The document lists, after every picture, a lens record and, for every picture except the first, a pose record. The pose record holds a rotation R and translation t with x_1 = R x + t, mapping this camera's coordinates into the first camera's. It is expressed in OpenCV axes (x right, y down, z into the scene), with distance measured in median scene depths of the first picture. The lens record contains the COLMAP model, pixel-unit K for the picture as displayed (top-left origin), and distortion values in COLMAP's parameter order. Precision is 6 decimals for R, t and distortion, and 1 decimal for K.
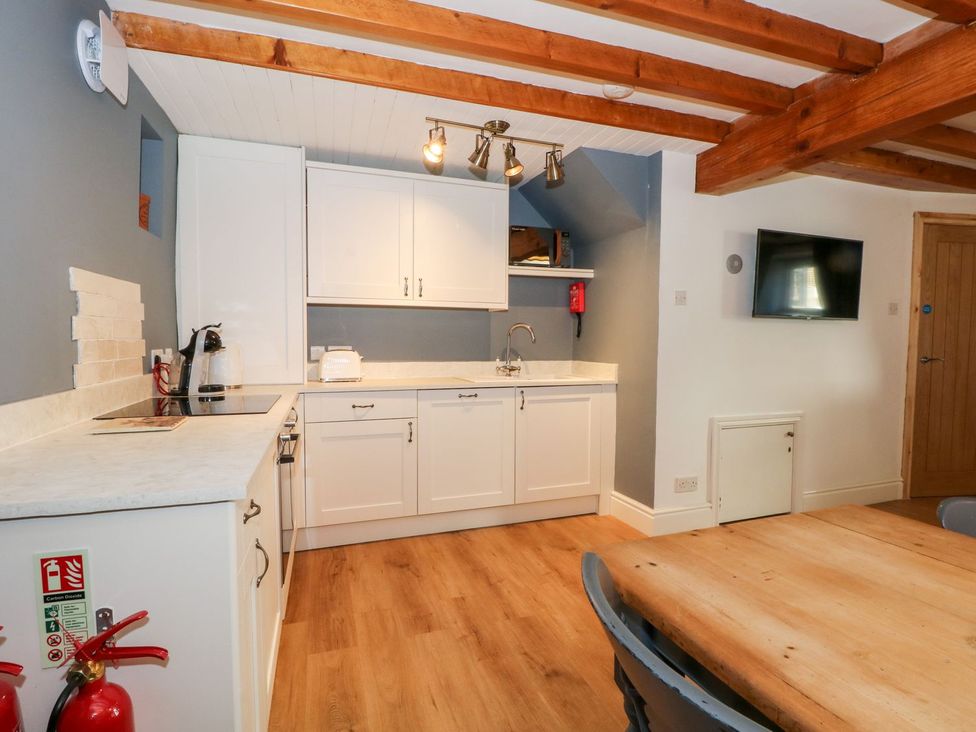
lens RADIAL K [[517.4, 0, 498.0], [0, 517.4, 368.4], [0, 0, 1]] dist [0.001100, -0.014127]
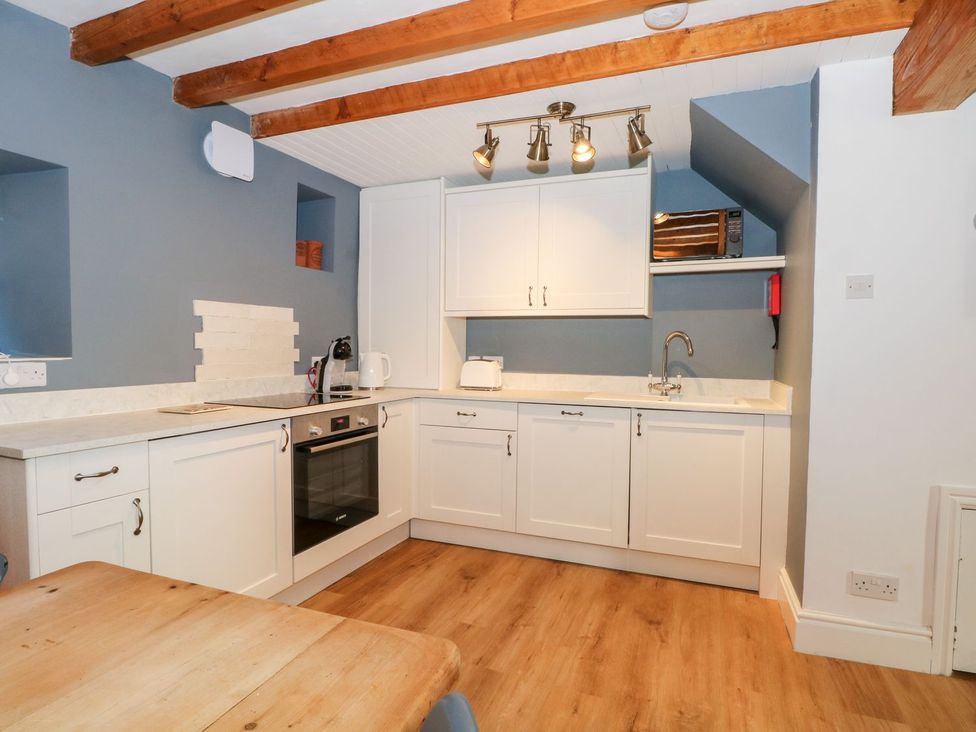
lens RADIAL K [[517.4, 0, 498.0], [0, 517.4, 368.4], [0, 0, 1]] dist [0.001100, -0.014127]
pose [[0.754123, 0.028315, -0.656123, 0.451986], [-0.042884, 0.999061, -0.006175, -0.014591], [0.655332, 0.032795, 0.754629, 0.247495]]
